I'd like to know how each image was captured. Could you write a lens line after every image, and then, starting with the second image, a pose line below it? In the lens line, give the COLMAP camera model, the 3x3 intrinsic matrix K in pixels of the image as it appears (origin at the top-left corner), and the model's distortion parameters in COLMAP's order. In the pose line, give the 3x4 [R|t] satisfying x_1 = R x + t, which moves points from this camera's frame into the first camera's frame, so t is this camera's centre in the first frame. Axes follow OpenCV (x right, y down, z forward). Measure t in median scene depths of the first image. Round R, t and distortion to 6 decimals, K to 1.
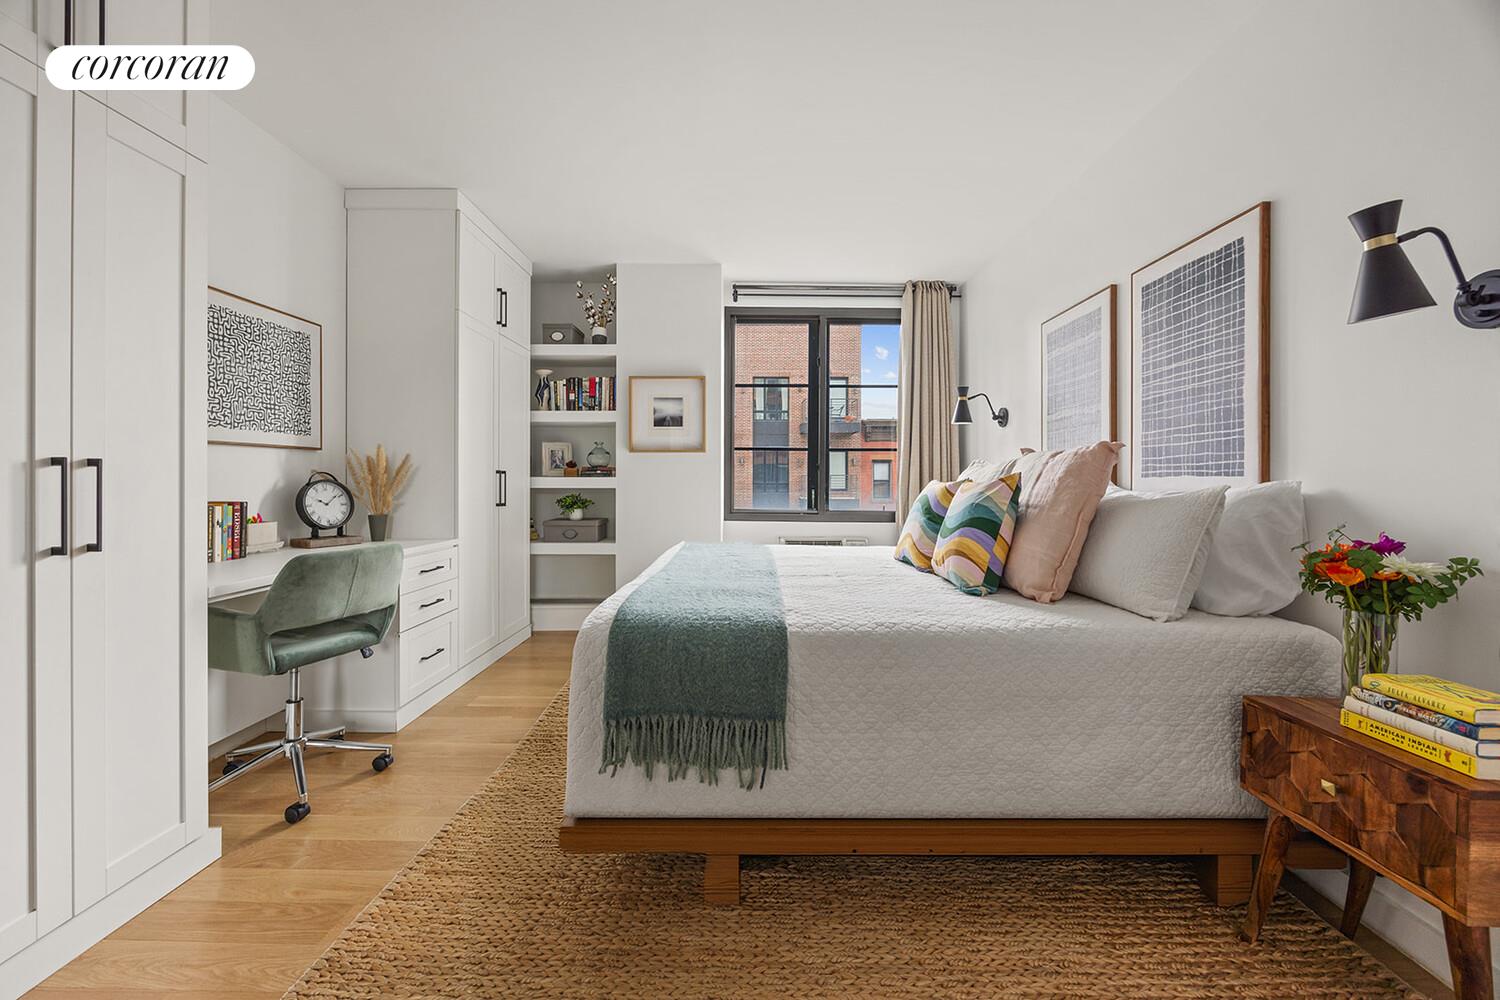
lens RADIAL K [[585.9, 0, 749.4], [0, 585.9, 491.8], [0, 0, 1]] dist [-0.001674, -0.000245]
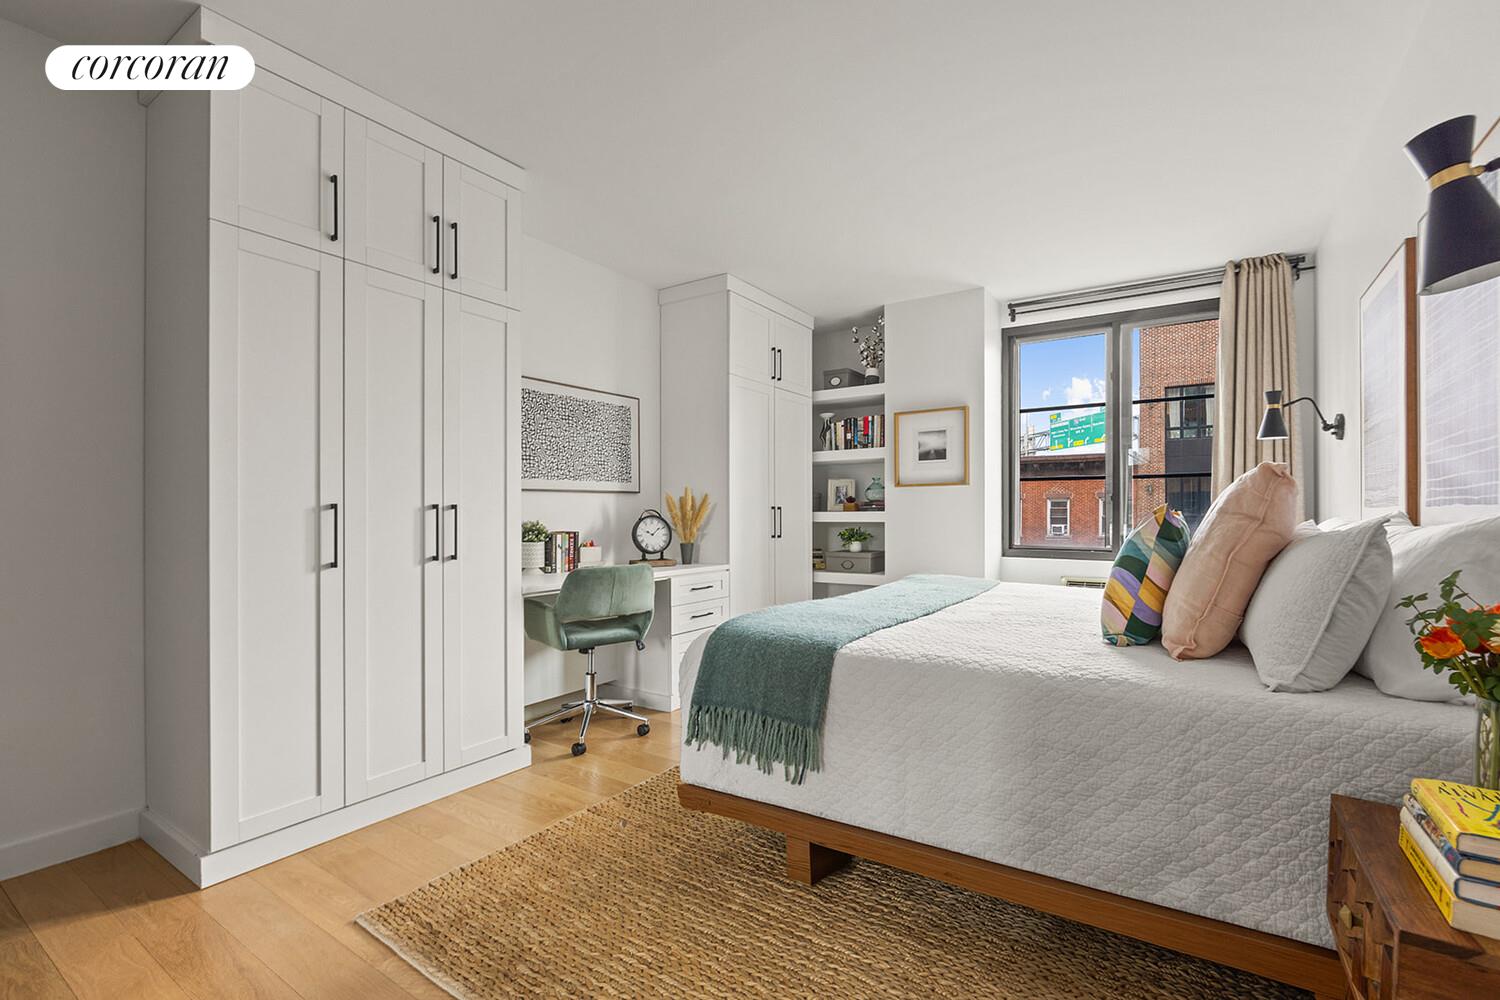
lens RADIAL K [[625.6, 0, 821.2], [0, 625.6, 526.0], [0, 0, 1]] dist [-0.001747, 0.000015]
pose [[0.867238, 0.003245, -0.497884, 0.352551], [-0.003229, 0.999994, 0.000893, 0.000081], [0.497884, 0.000834, 0.867243, -0.020256]]
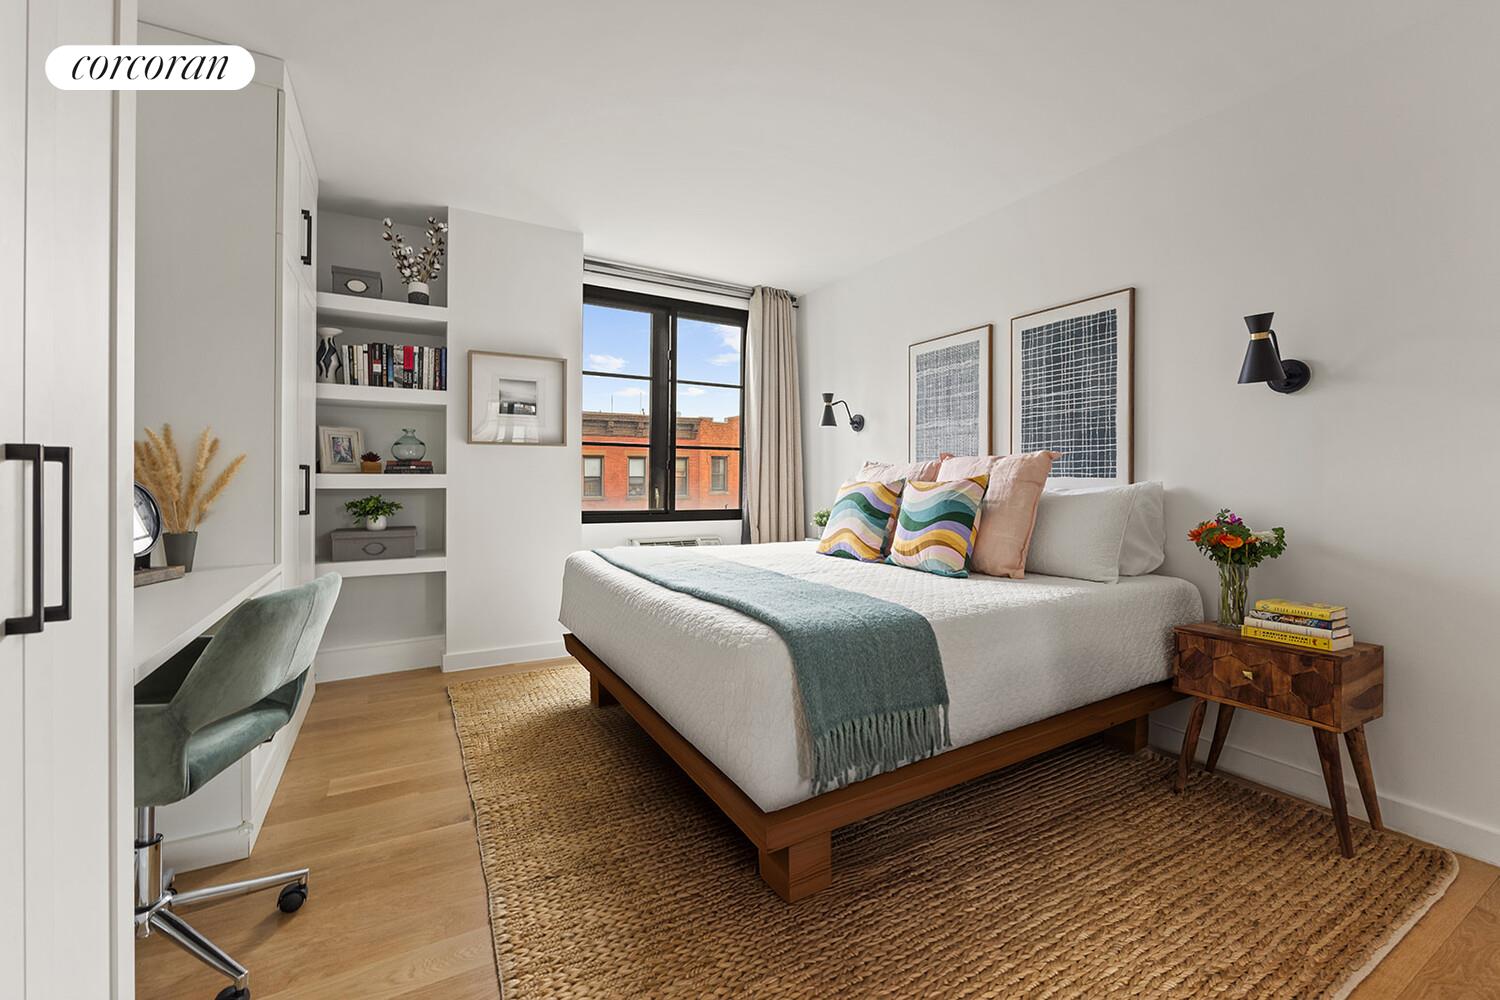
lens RADIAL K [[611.9, 0, 768.4], [0, 611.9, 490.1], [0, 0, 1]] dist [-0.002136, -0.000168]
pose [[0.864193, -0.009413, 0.503073, -0.422115], [0.007814, 0.999955, 0.005287, -0.007471], [-0.503100, -0.000638, 0.864228, 0.095274]]
